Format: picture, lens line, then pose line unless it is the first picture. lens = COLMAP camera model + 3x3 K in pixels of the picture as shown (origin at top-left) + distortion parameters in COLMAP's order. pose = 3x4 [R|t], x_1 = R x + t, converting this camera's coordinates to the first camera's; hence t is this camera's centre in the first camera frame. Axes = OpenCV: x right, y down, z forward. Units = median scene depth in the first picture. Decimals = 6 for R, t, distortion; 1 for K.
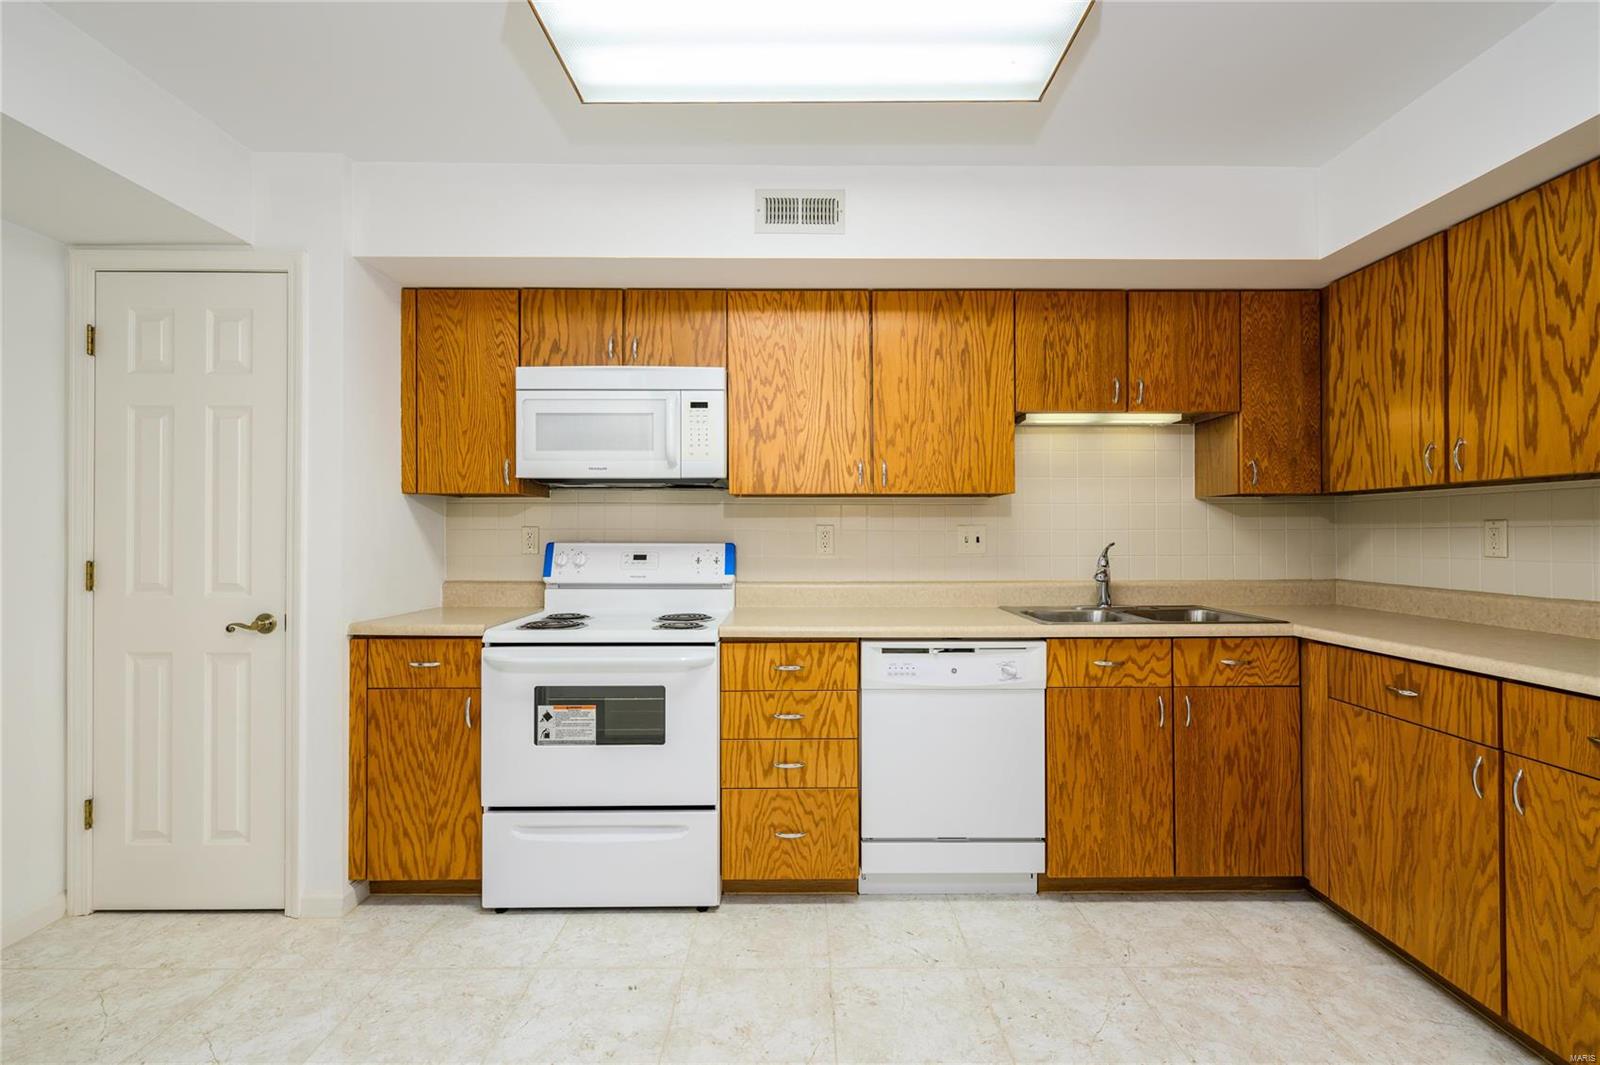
lens RADIAL K [[697.7, 0, 815.0], [0, 697.7, 524.6], [0, 0, 1]] dist [-0.002856, 0.001512]
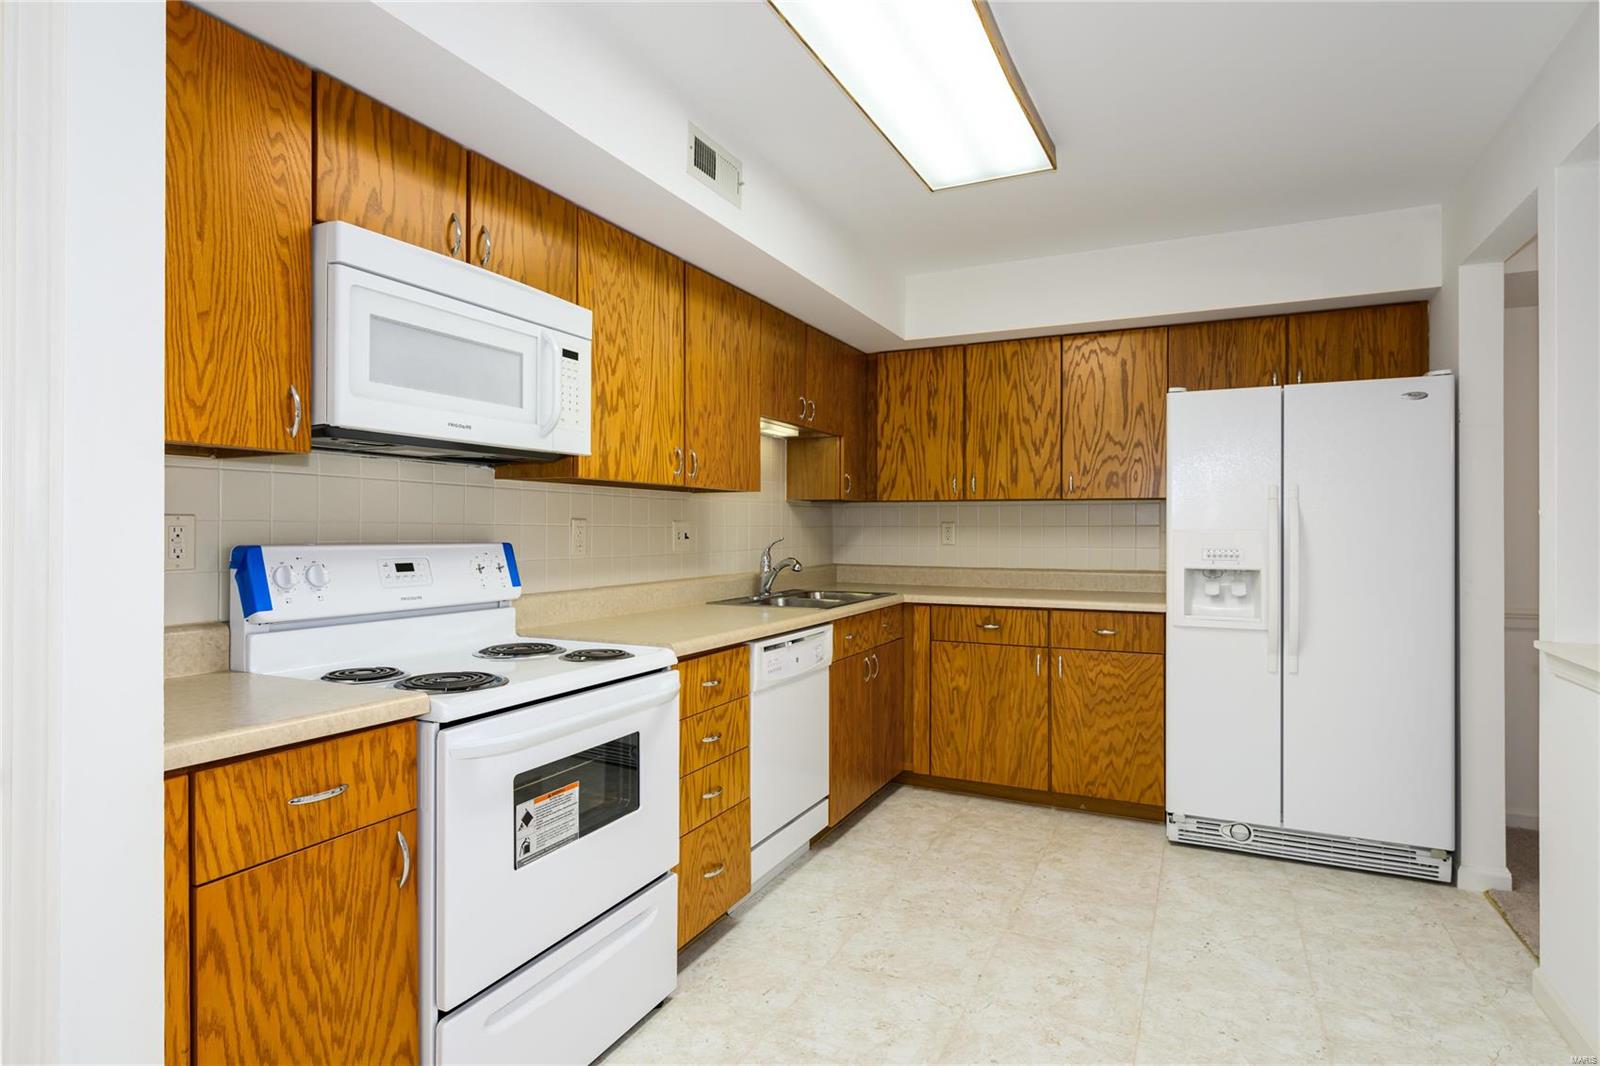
lens RADIAL K [[833.7, 0, 787.8], [0, 833.7, 521.3], [0, 0, 1]] dist [-0.000410, -0.001245]
pose [[0.453479, 0.010532, 0.891204, -0.933696], [-0.014010, 0.999891, -0.004687, 0.005318], [-0.891157, -0.010360, 0.453578, 0.438947]]
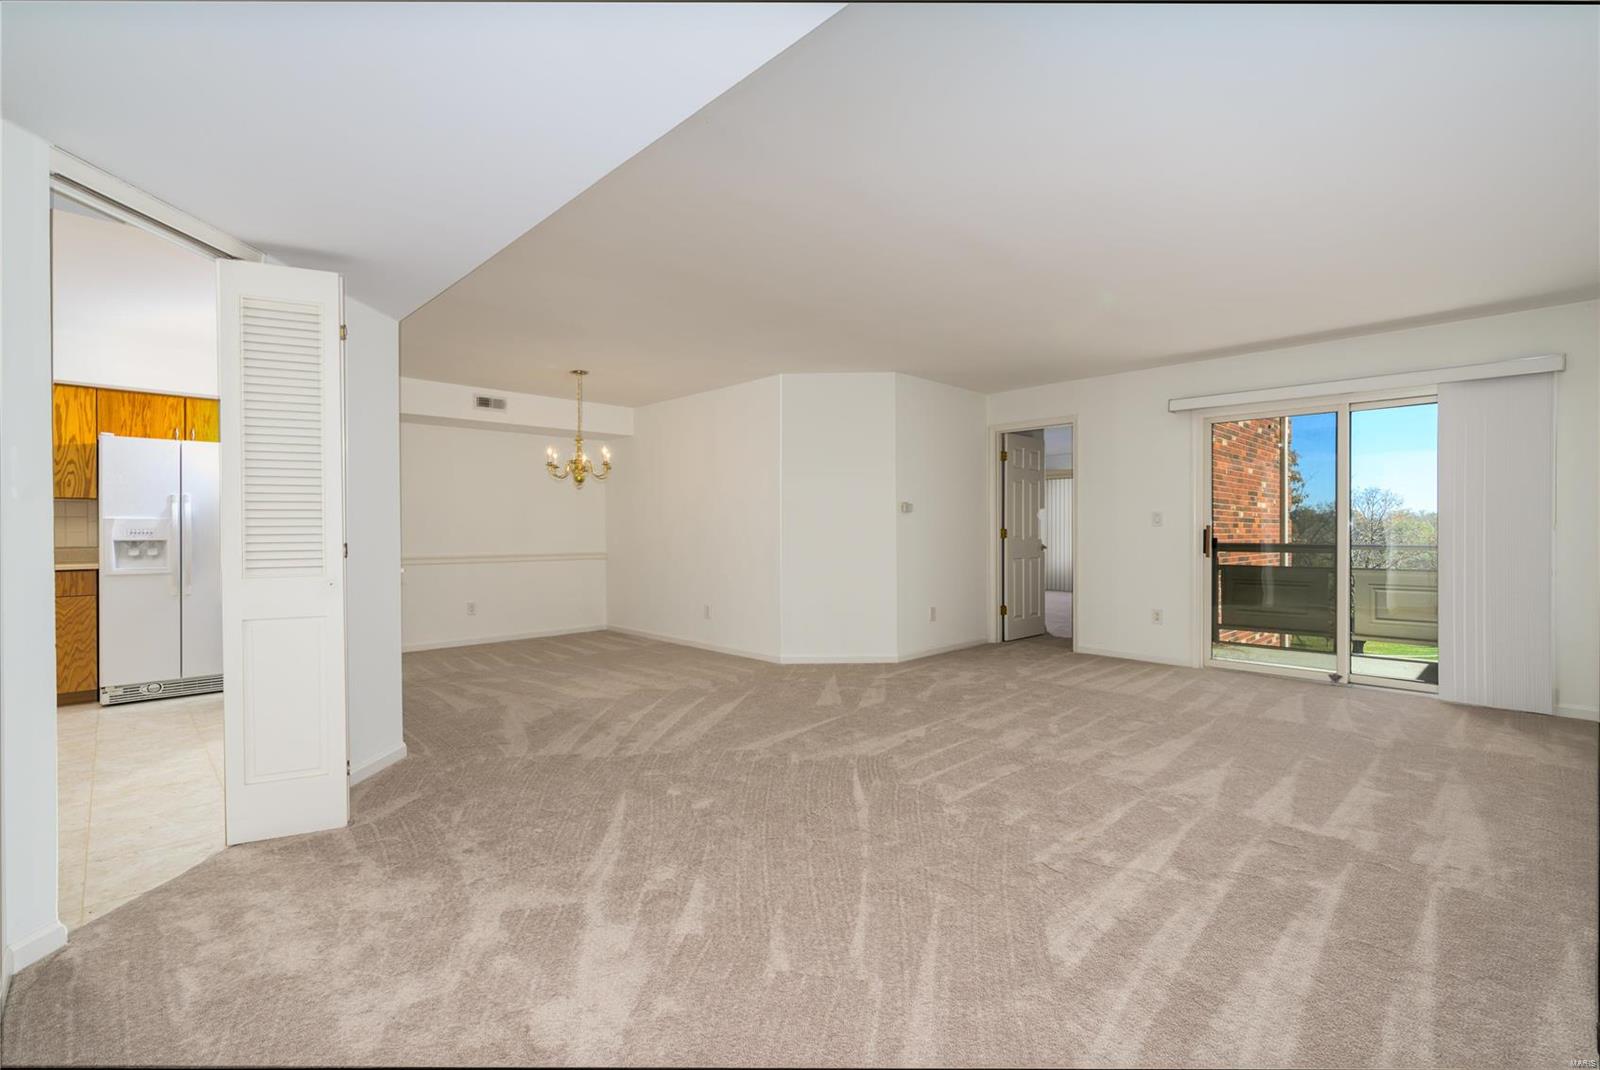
lens RADIAL K [[697.7, 0, 807.2], [0, 697.7, 532.1], [0, 0, 1]] dist [-0.002856, 0.001512]
pose [[-0.708268, 0.007284, 0.705906, -2.120491], [-0.001489, 0.999929, -0.011812, 0.063241], [-0.705942, -0.009417, -0.708207, 0.488775]]
